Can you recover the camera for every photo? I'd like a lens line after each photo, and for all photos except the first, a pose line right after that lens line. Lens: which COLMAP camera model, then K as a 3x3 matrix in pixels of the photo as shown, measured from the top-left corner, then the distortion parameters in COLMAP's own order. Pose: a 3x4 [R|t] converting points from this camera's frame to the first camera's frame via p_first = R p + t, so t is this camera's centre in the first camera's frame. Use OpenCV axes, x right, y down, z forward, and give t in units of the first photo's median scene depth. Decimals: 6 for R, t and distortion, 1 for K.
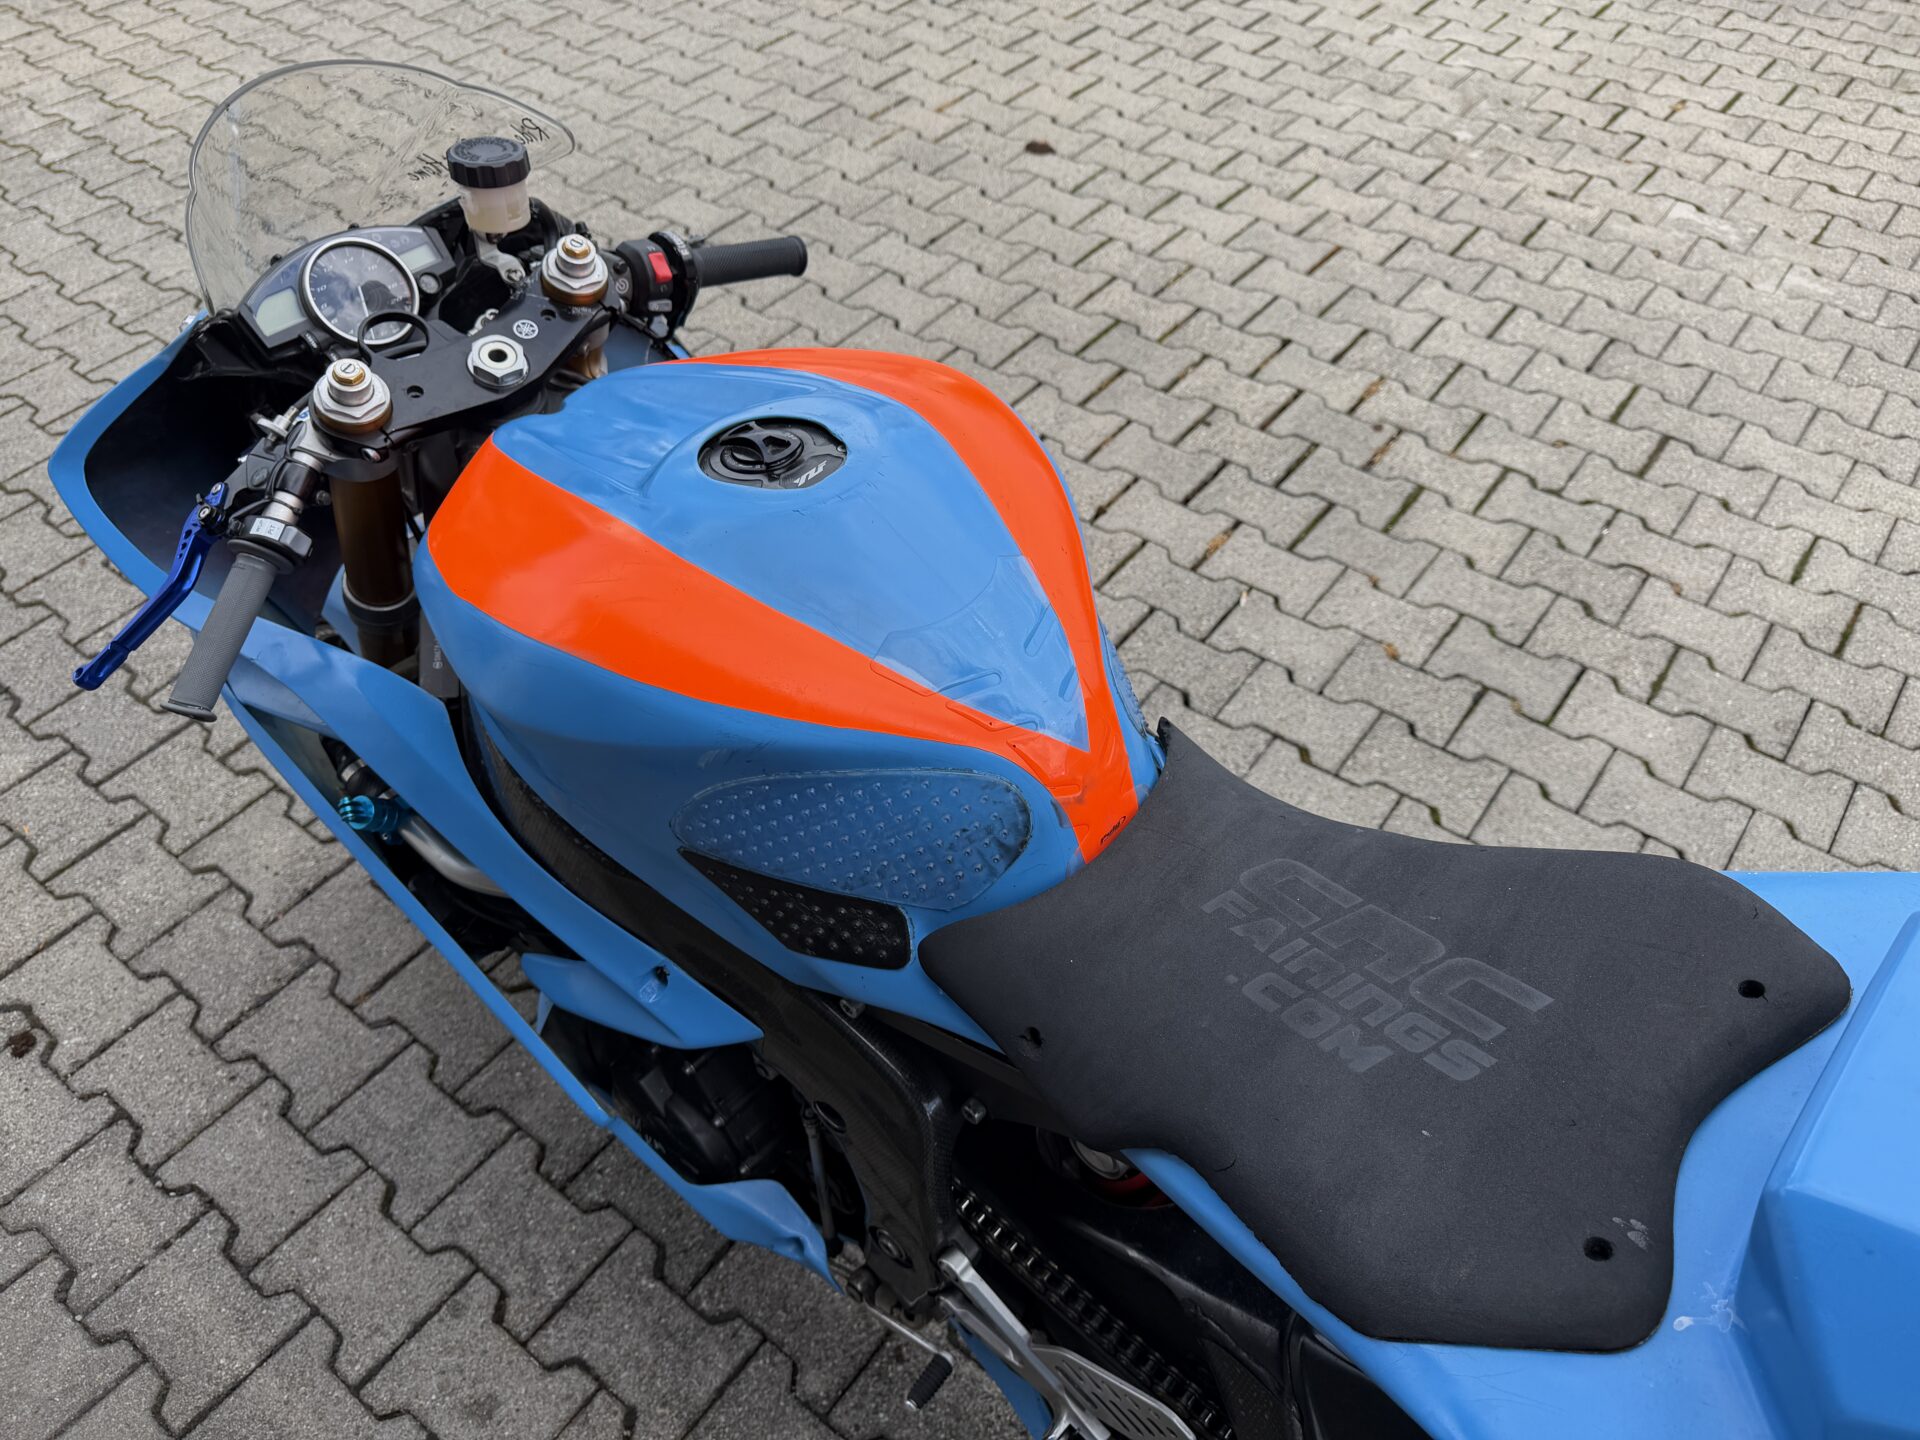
lens RADIAL K [[1372.4, 0, 967.2], [0, 1372.4, 727.7], [0, 0, 1]] dist [0.015545, -0.023248]
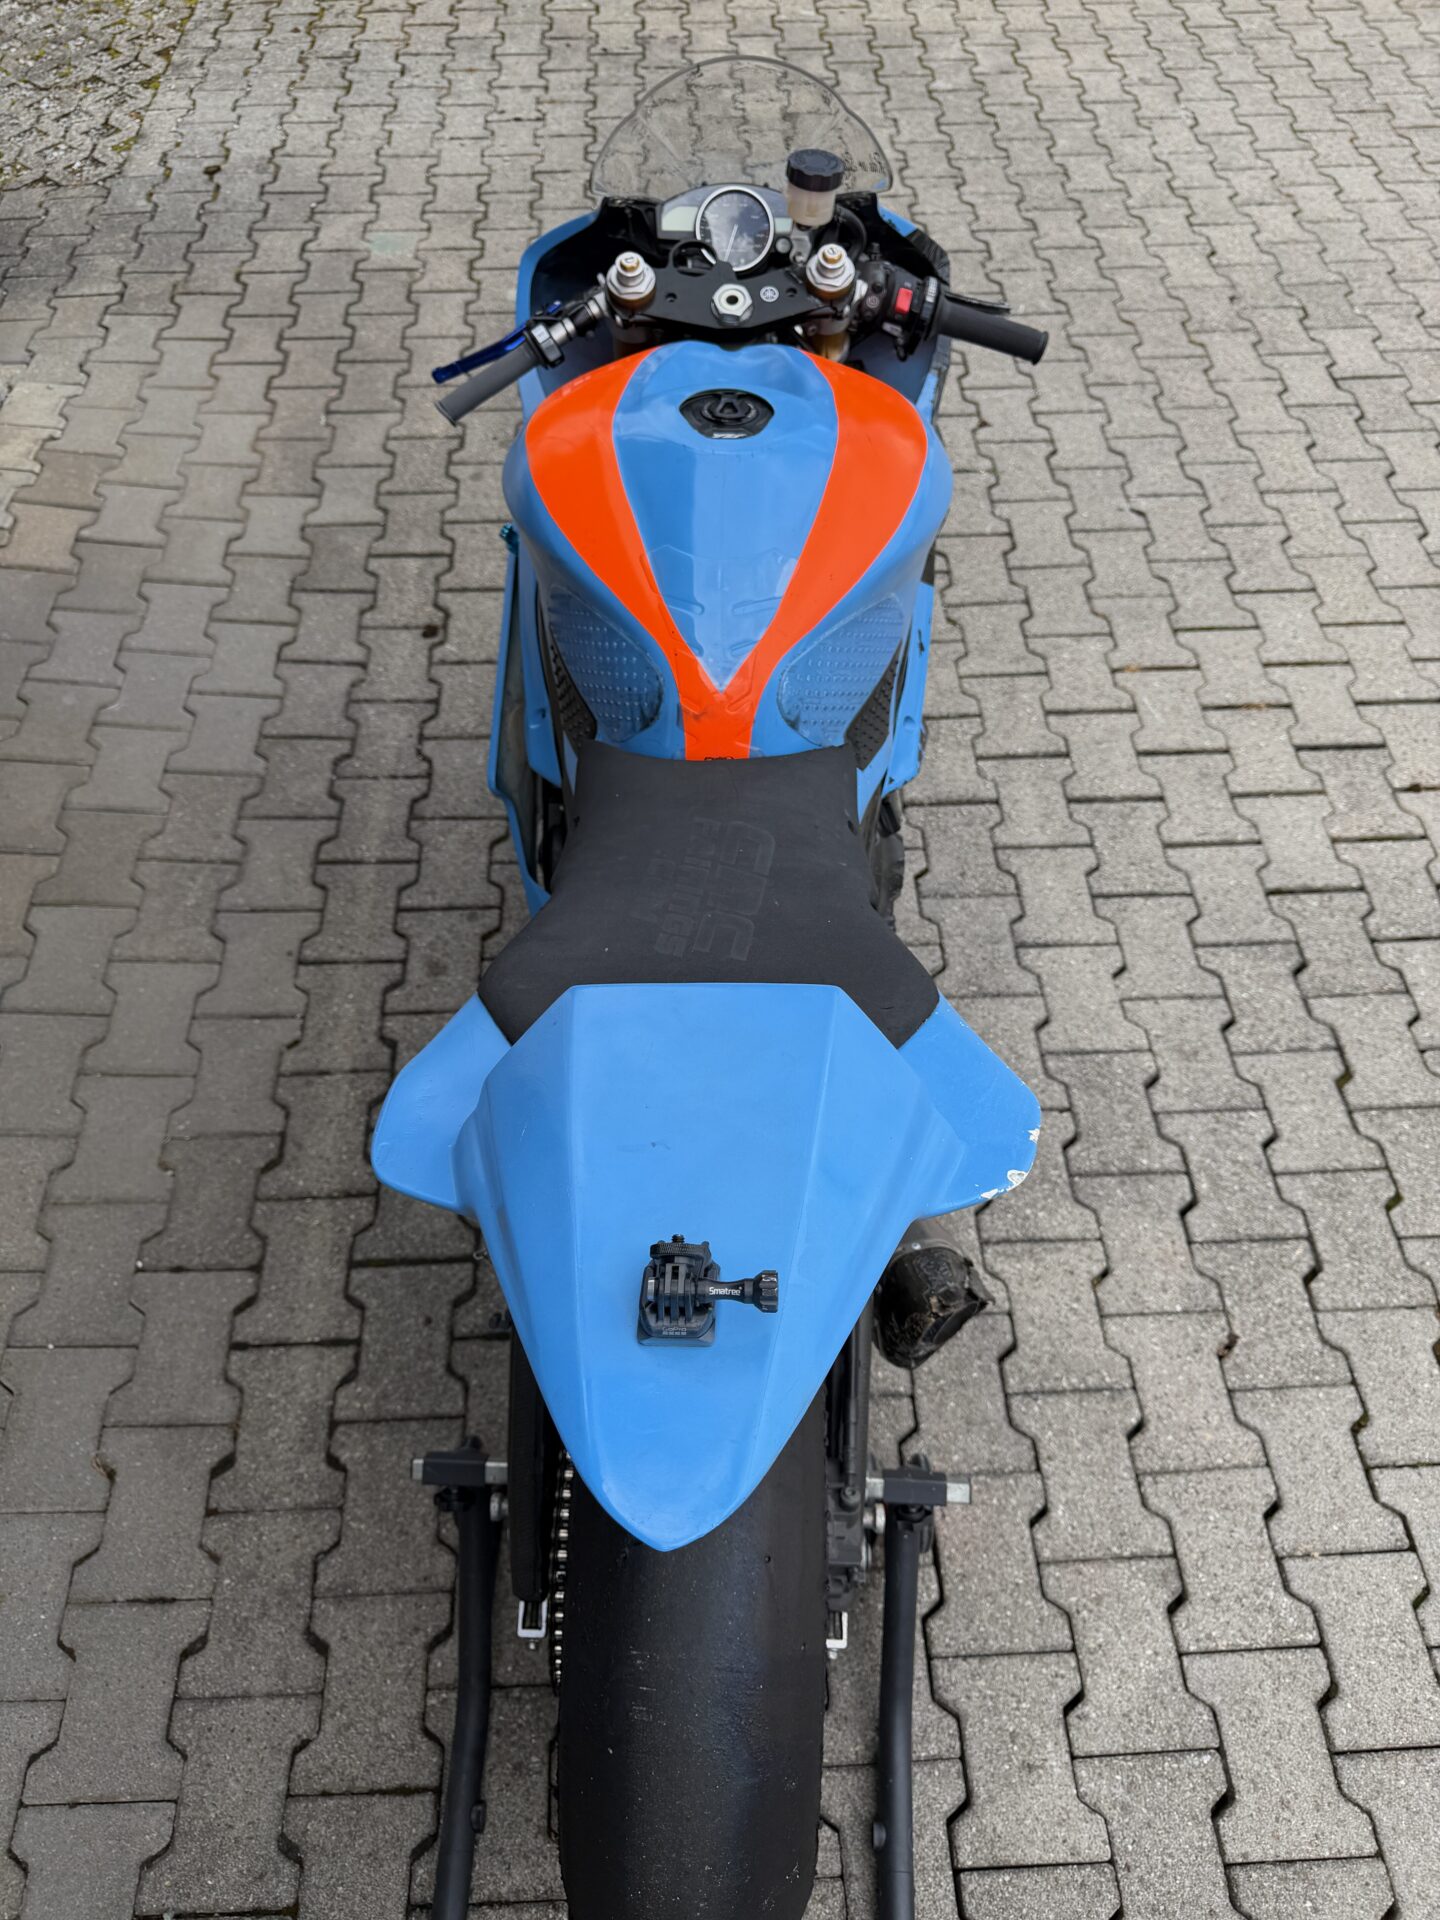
lens RADIAL K [[1372.4, 0, 713.5], [0, 1372.4, 971.4], [0, 0, 1]] dist [0.015545, -0.023248]
pose [[0.642014, 0.619969, -0.451062, 0.365590], [-0.563250, 0.780538, 0.271127, -0.054316], [0.520161, 0.079993, 0.850314, -0.078702]]
